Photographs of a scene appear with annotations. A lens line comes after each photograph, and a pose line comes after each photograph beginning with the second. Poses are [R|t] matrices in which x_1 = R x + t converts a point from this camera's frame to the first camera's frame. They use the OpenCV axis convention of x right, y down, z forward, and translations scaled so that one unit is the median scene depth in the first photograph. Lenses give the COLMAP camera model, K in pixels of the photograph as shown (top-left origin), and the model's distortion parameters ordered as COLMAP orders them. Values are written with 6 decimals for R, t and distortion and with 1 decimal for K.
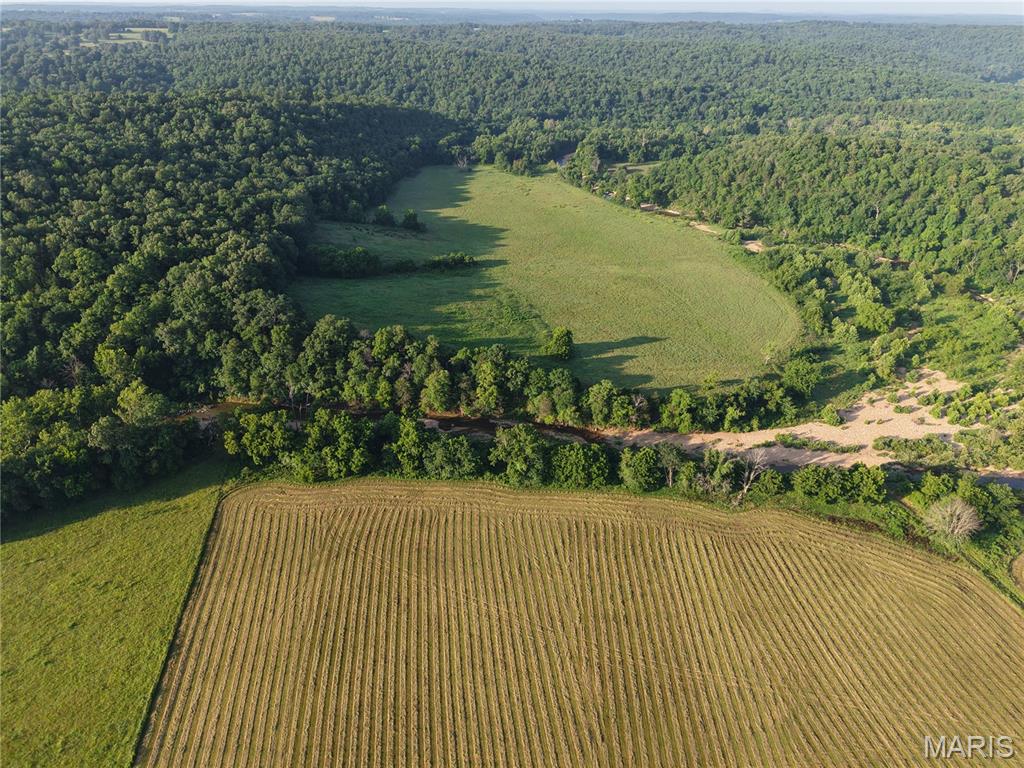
lens RADIAL K [[688.4, 0, 513.1], [0, 688.4, 387.9], [0, 0, 1]] dist [0.027829, -0.026159]
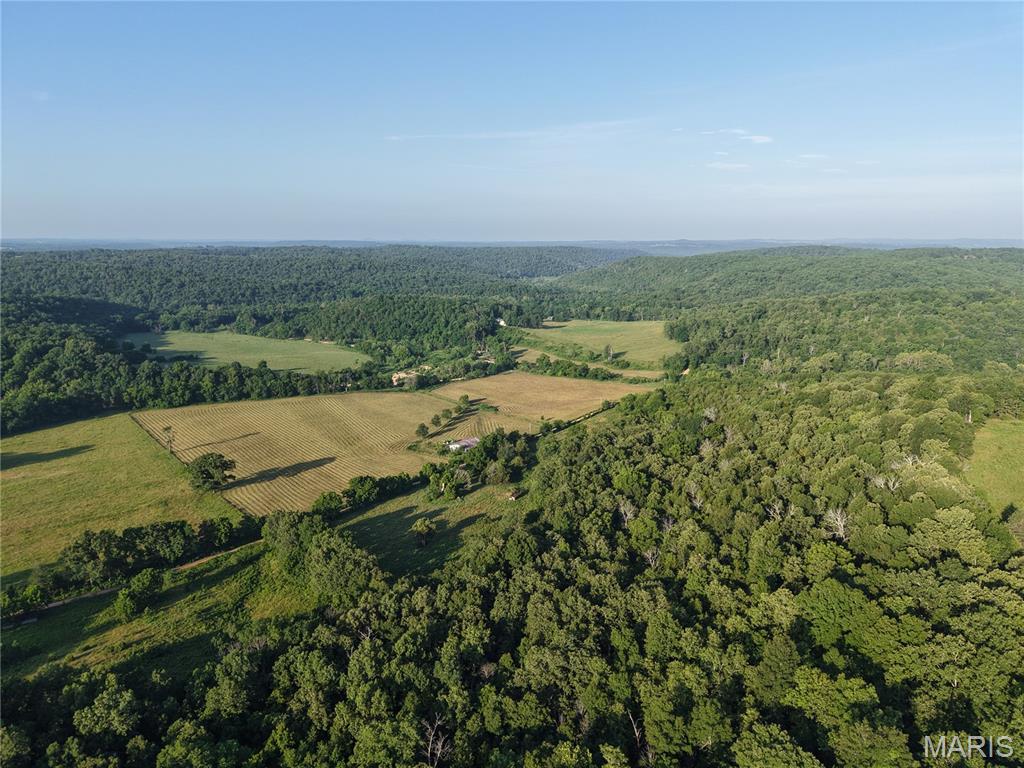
lens RADIAL K [[688.4, 0, 516.9], [0, 688.4, 390.7], [0, 0, 1]] dist [0.027829, -0.026159]
pose [[0.870245, -0.111993, 0.479719, -0.165255], [0.241516, 0.945746, -0.217337, 0.390052], [-0.429352, 0.304996, 0.850079, -0.692270]]
